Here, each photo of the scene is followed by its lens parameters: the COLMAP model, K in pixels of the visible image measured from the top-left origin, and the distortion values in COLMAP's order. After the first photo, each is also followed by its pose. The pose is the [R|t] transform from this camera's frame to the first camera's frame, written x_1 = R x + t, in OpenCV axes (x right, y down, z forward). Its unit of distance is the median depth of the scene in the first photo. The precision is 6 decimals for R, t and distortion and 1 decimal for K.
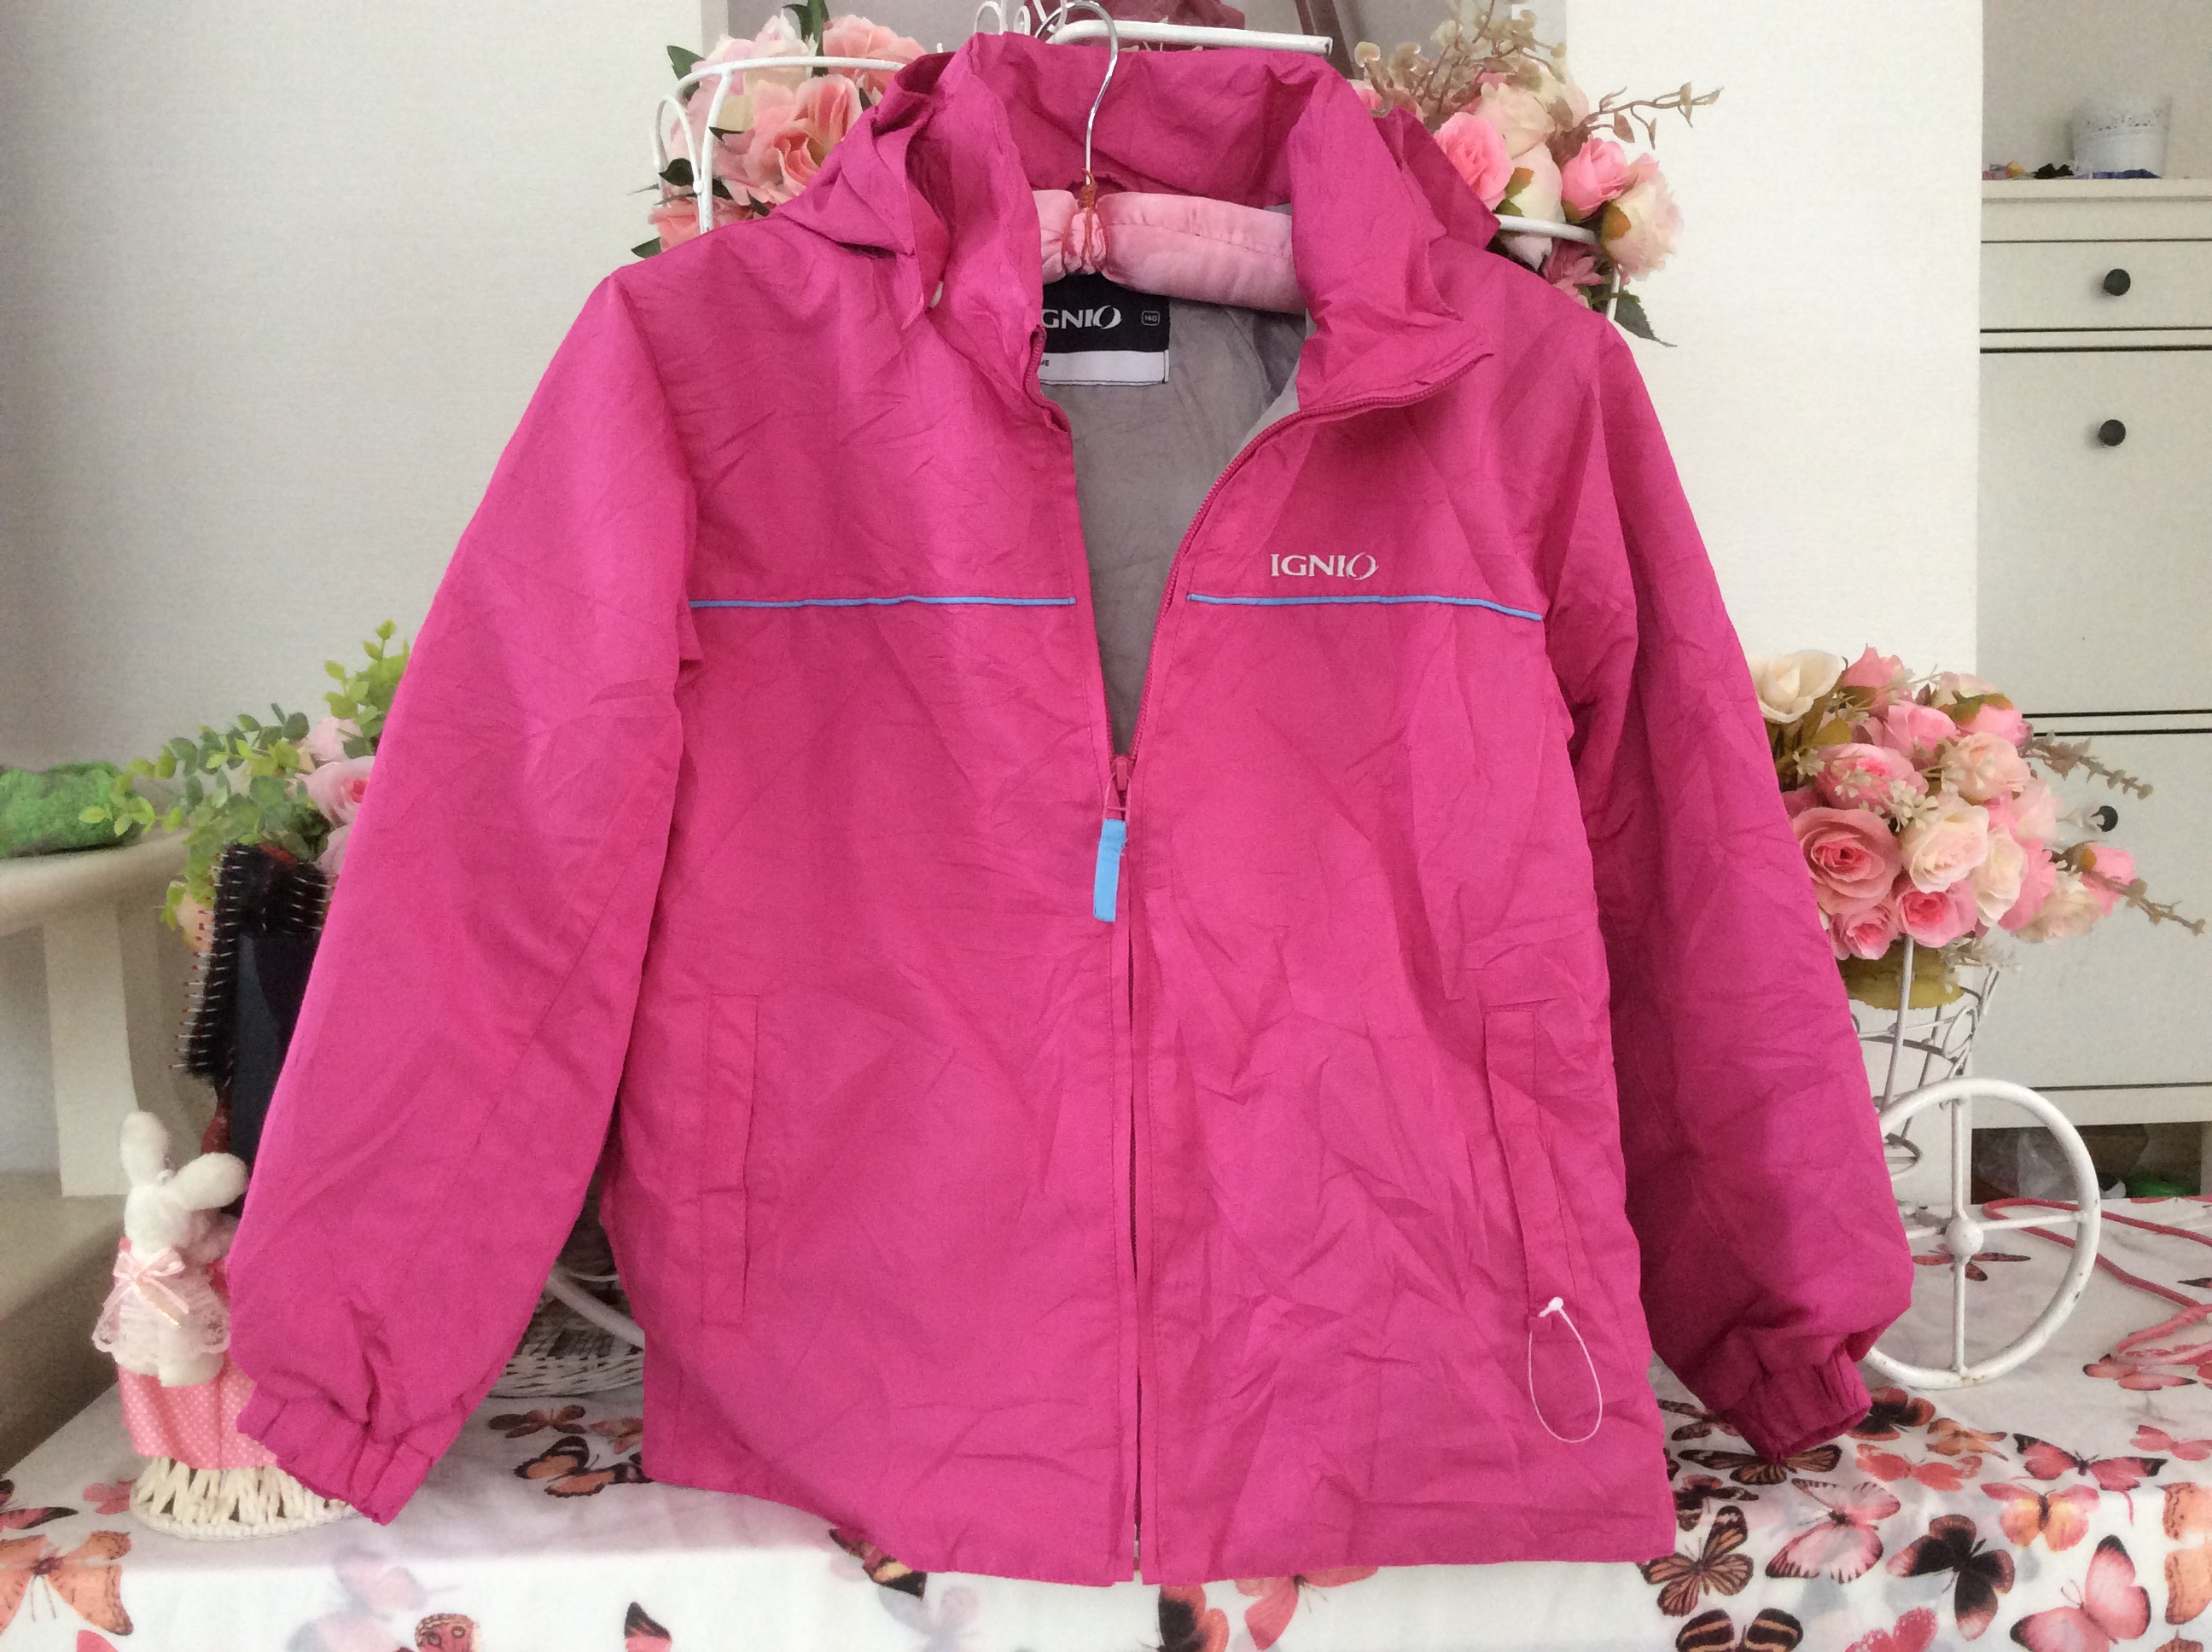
lens RADIAL K [[1910.1, 0, 1106.0], [0, 1910.1, 826.0], [0, 0, 1]] dist [0.180275, -0.343302]
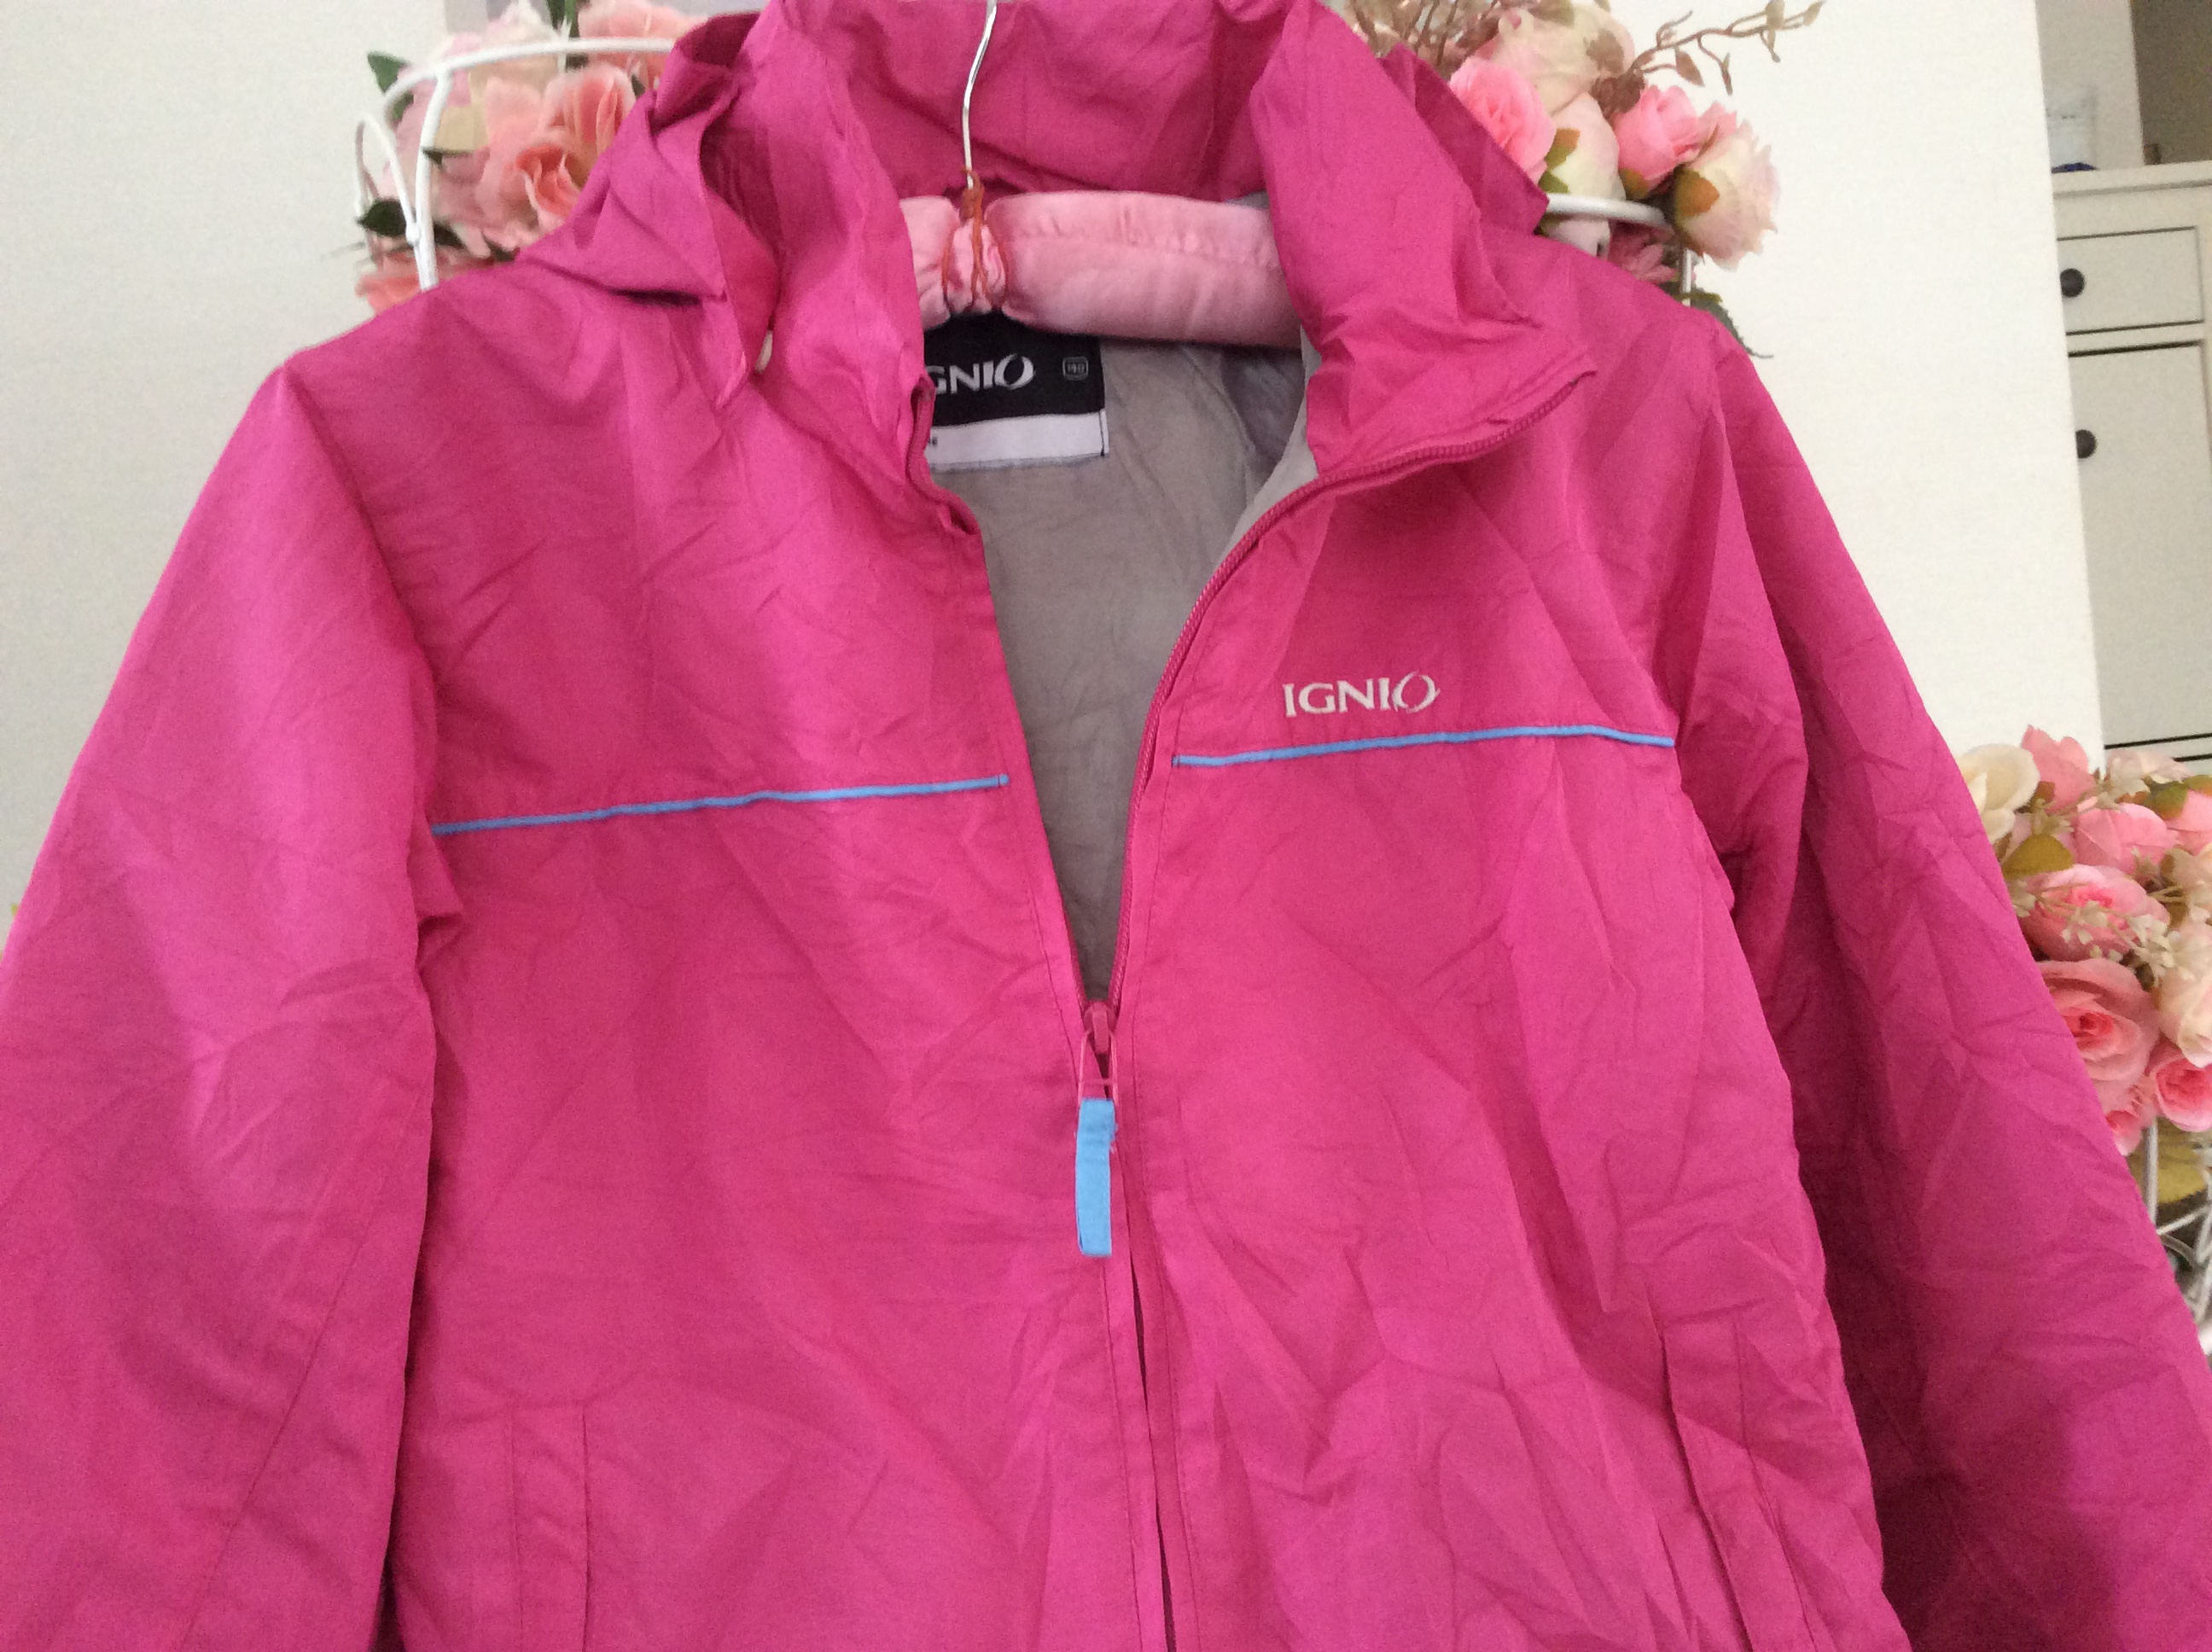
lens RADIAL K [[1910.1, 0, 1106.0], [0, 1910.1, 826.0], [0, 0, 1]] dist [0.180275, -0.343302]
pose [[0.994712, -0.089241, 0.050842, -0.017326], [0.091552, 0.994779, -0.045090, -0.065620], [-0.046553, 0.049507, 0.997688, 0.314123]]
